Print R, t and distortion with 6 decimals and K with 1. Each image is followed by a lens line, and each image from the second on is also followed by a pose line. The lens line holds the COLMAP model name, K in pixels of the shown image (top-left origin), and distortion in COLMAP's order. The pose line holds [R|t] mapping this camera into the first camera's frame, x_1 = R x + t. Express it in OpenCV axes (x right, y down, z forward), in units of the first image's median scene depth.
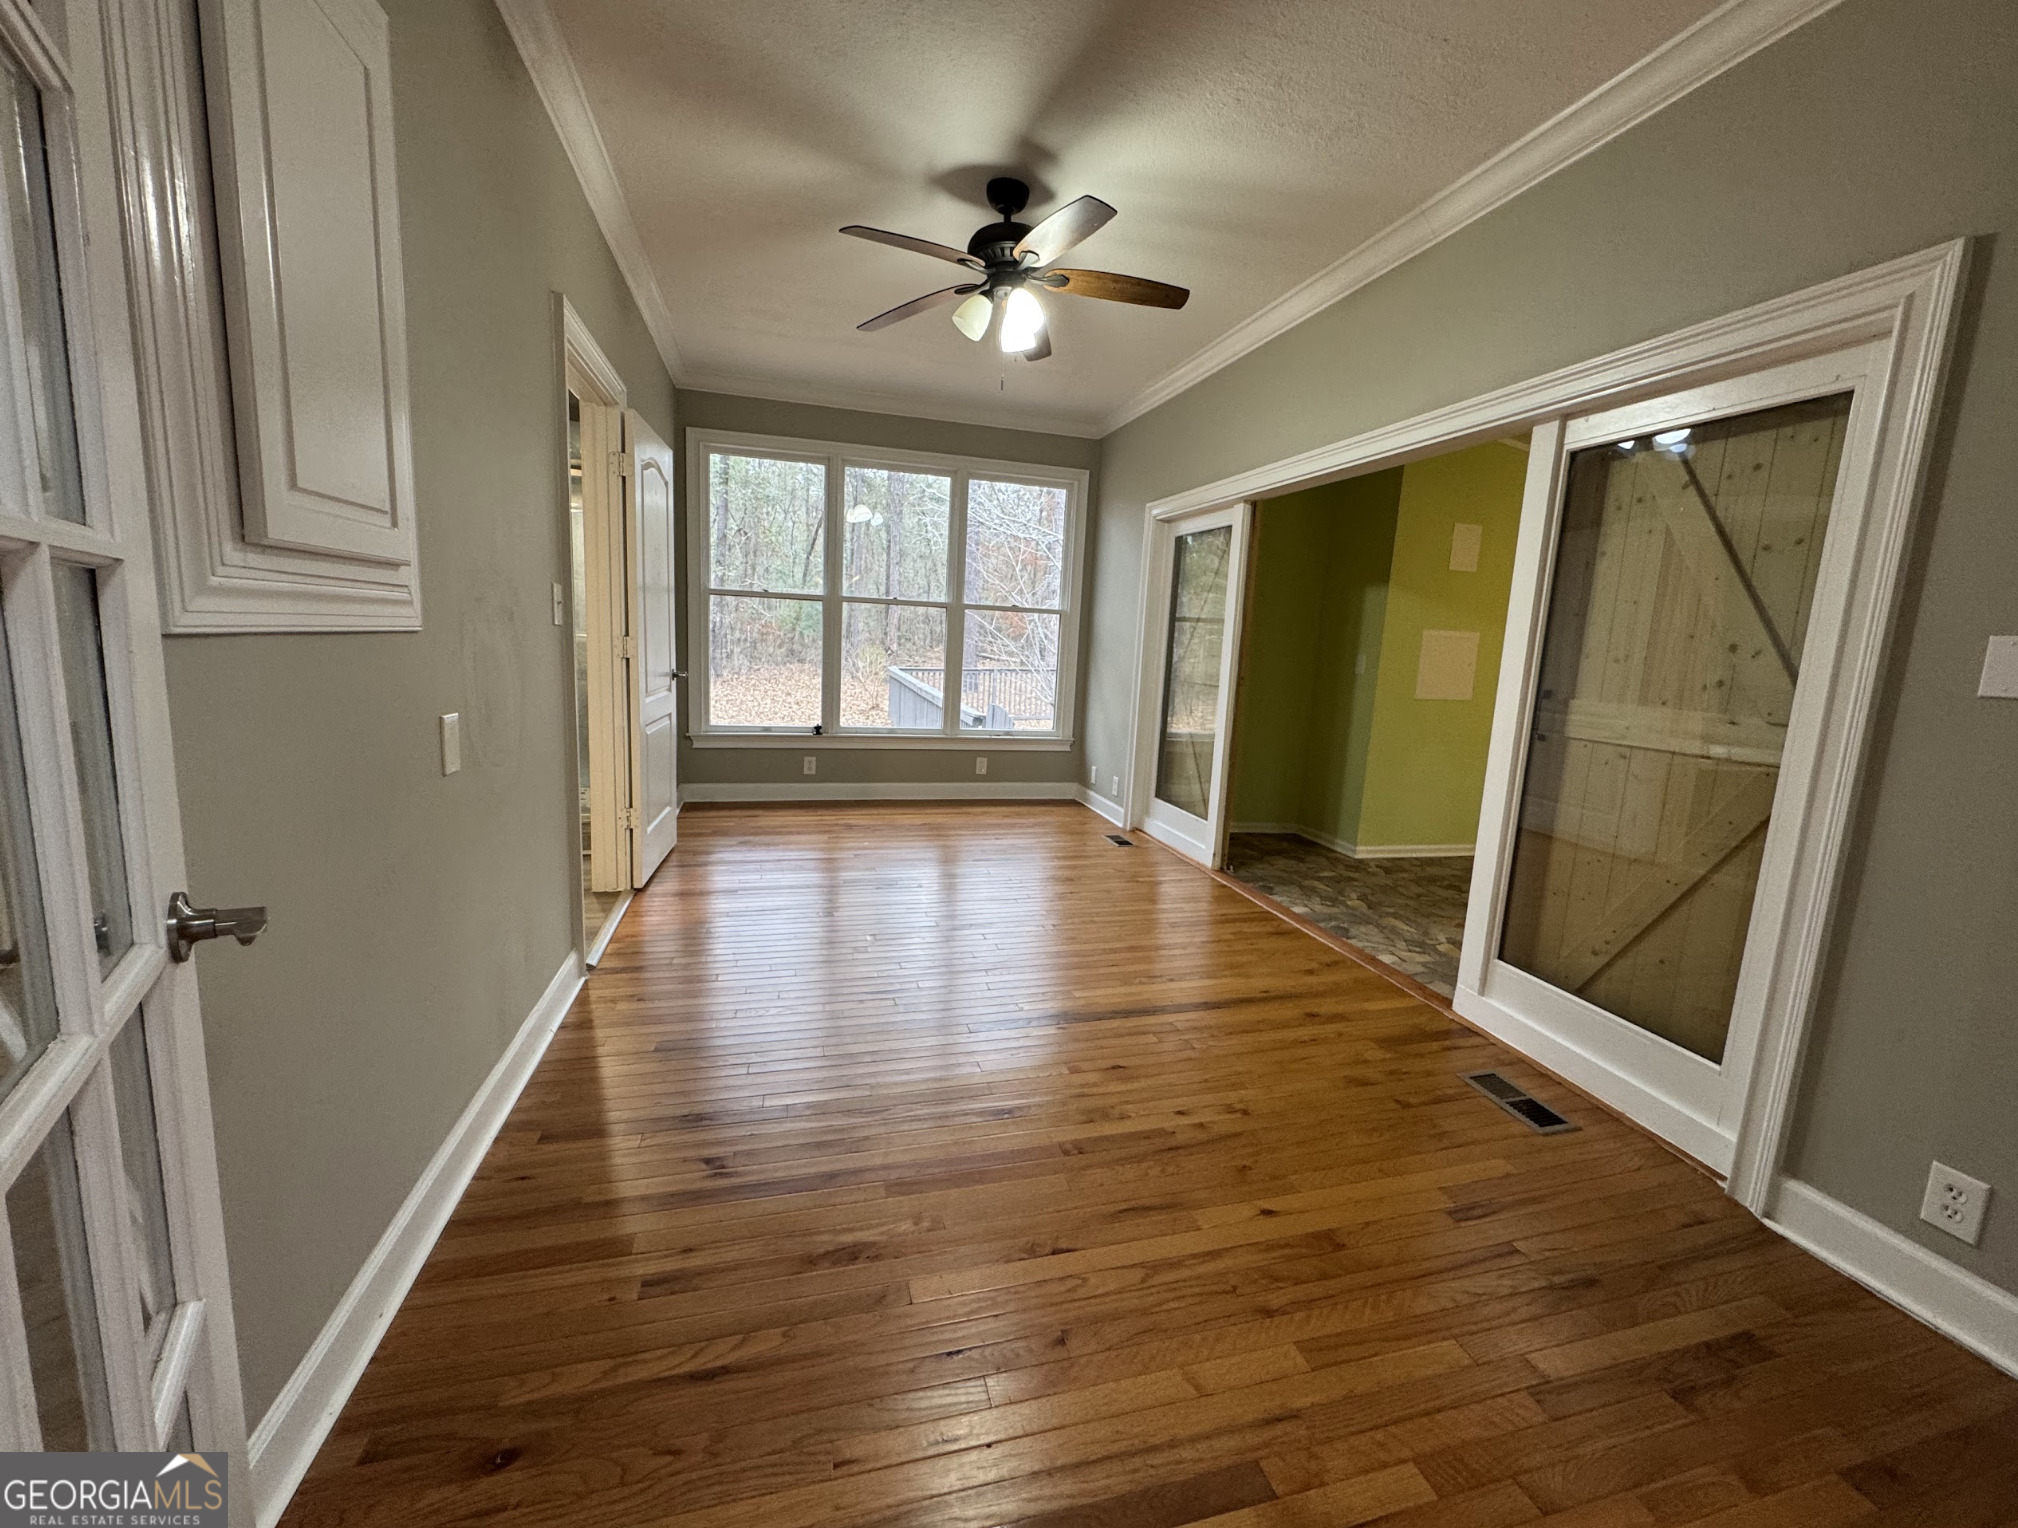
lens RADIAL K [[816.2, 0, 1017.4], [0, 816.2, 765.8], [0, 0, 1]] dist [-0.000100, 0.000678]
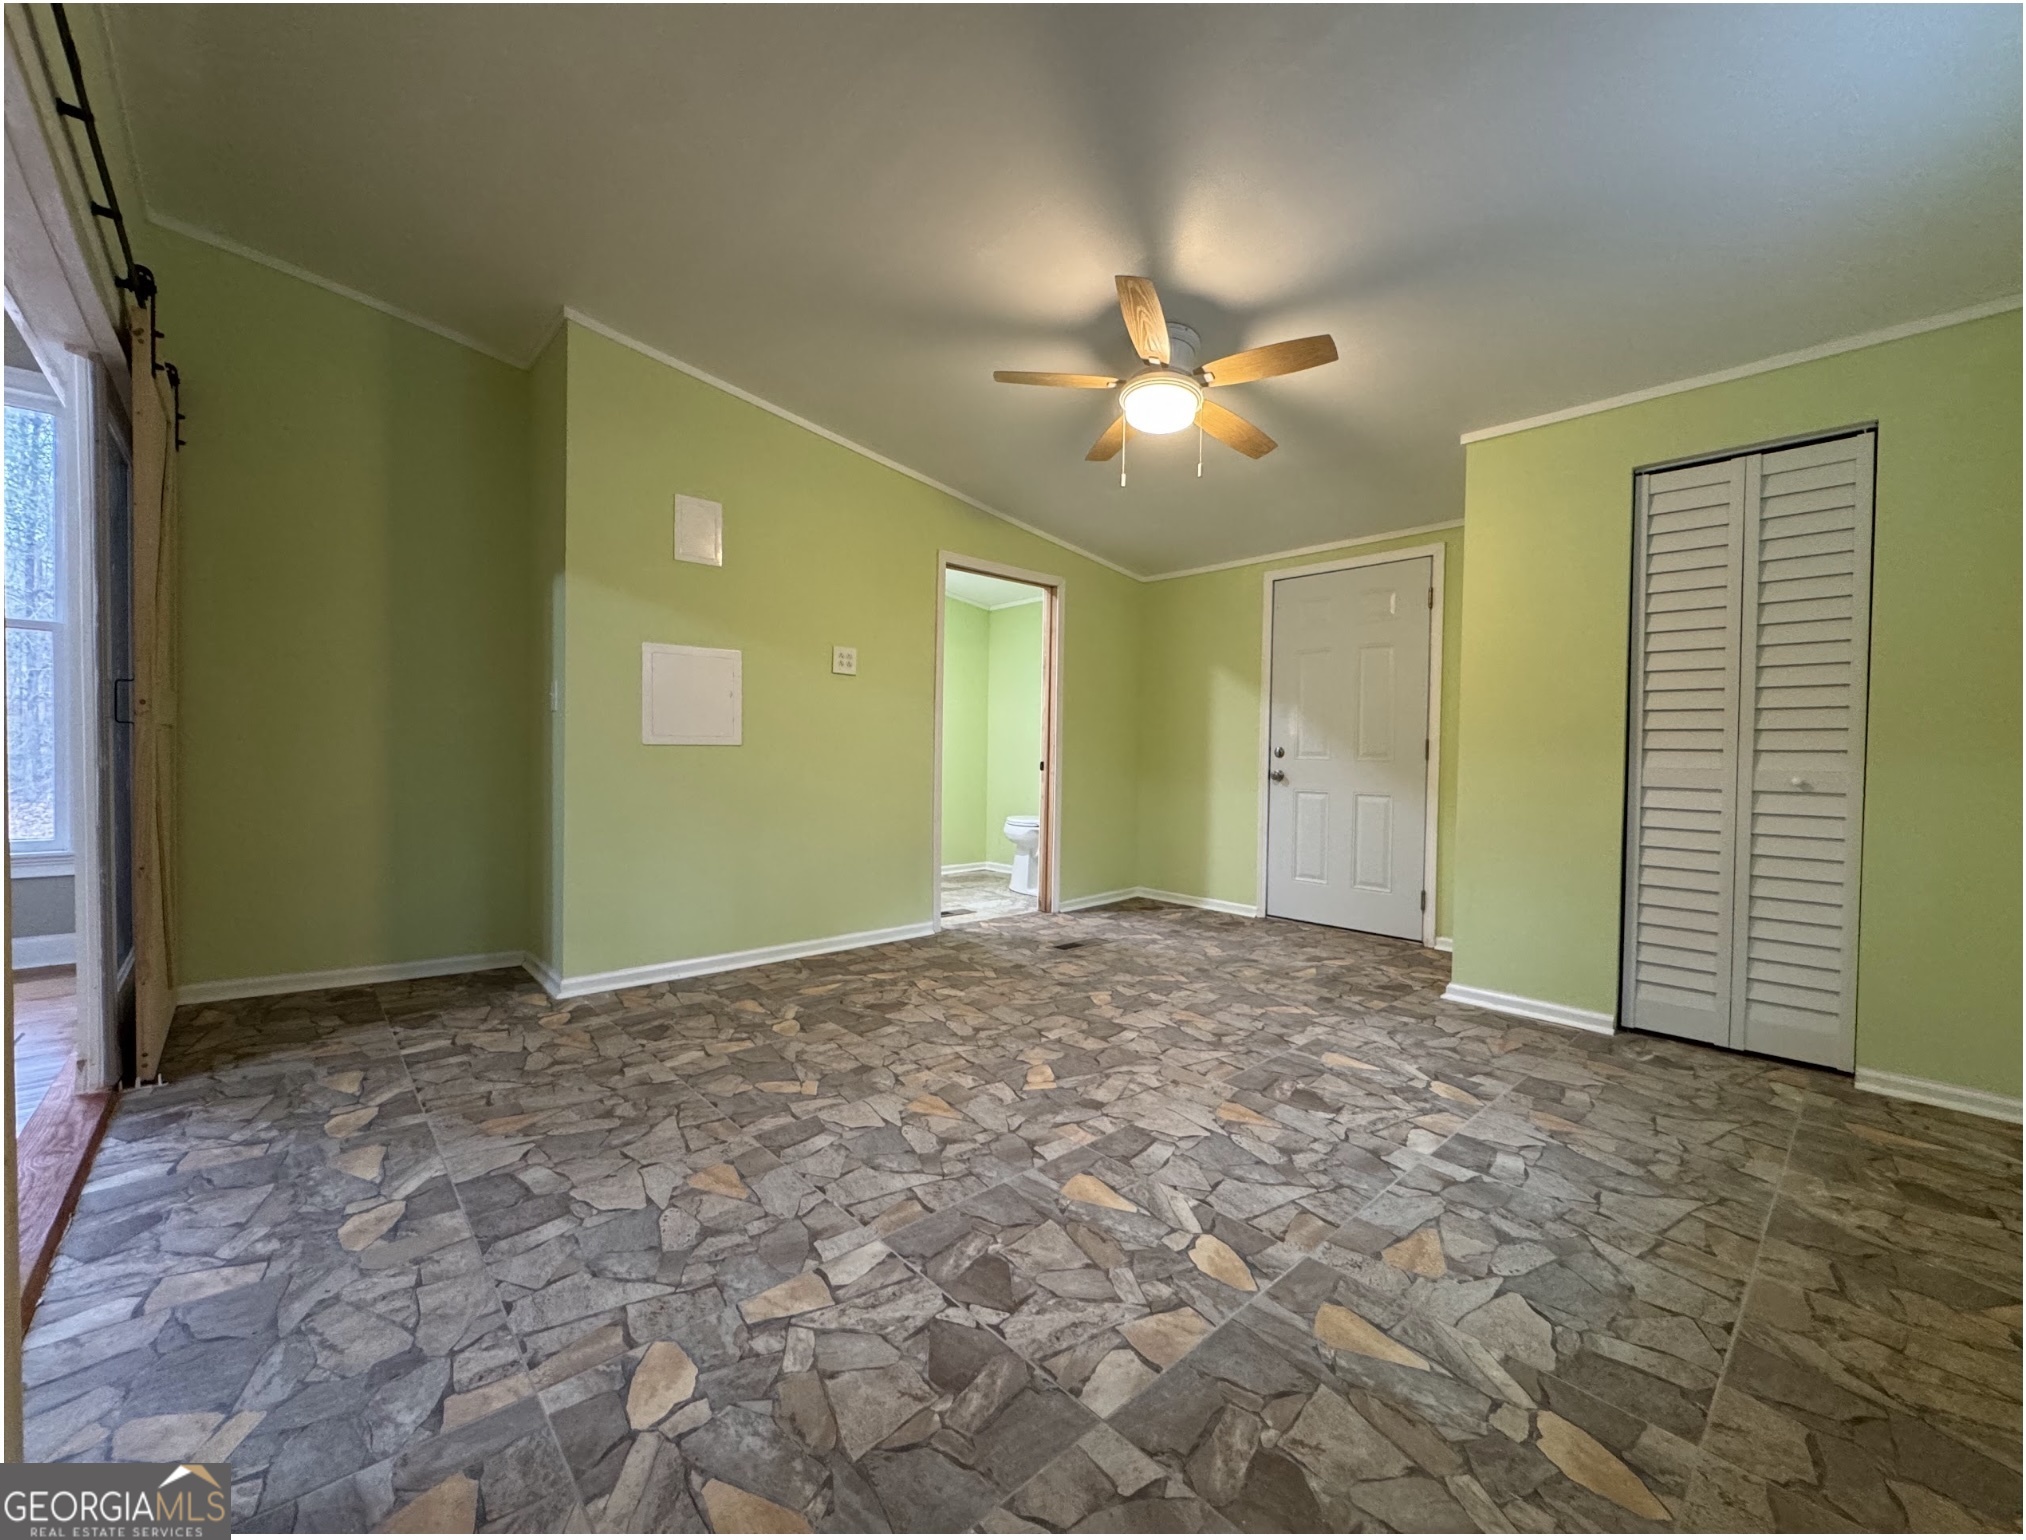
lens RADIAL K [[819.4, 0, 1026.6], [0, 819.4, 769.0], [0, 0, 1]] dist [-0.000100, 0.000678]
pose [[0.891977, -0.051128, 0.449180, 0.556085], [0.102631, 0.990543, -0.091054, 0.038835], [-0.440276, 0.127317, 0.888790, 0.311305]]
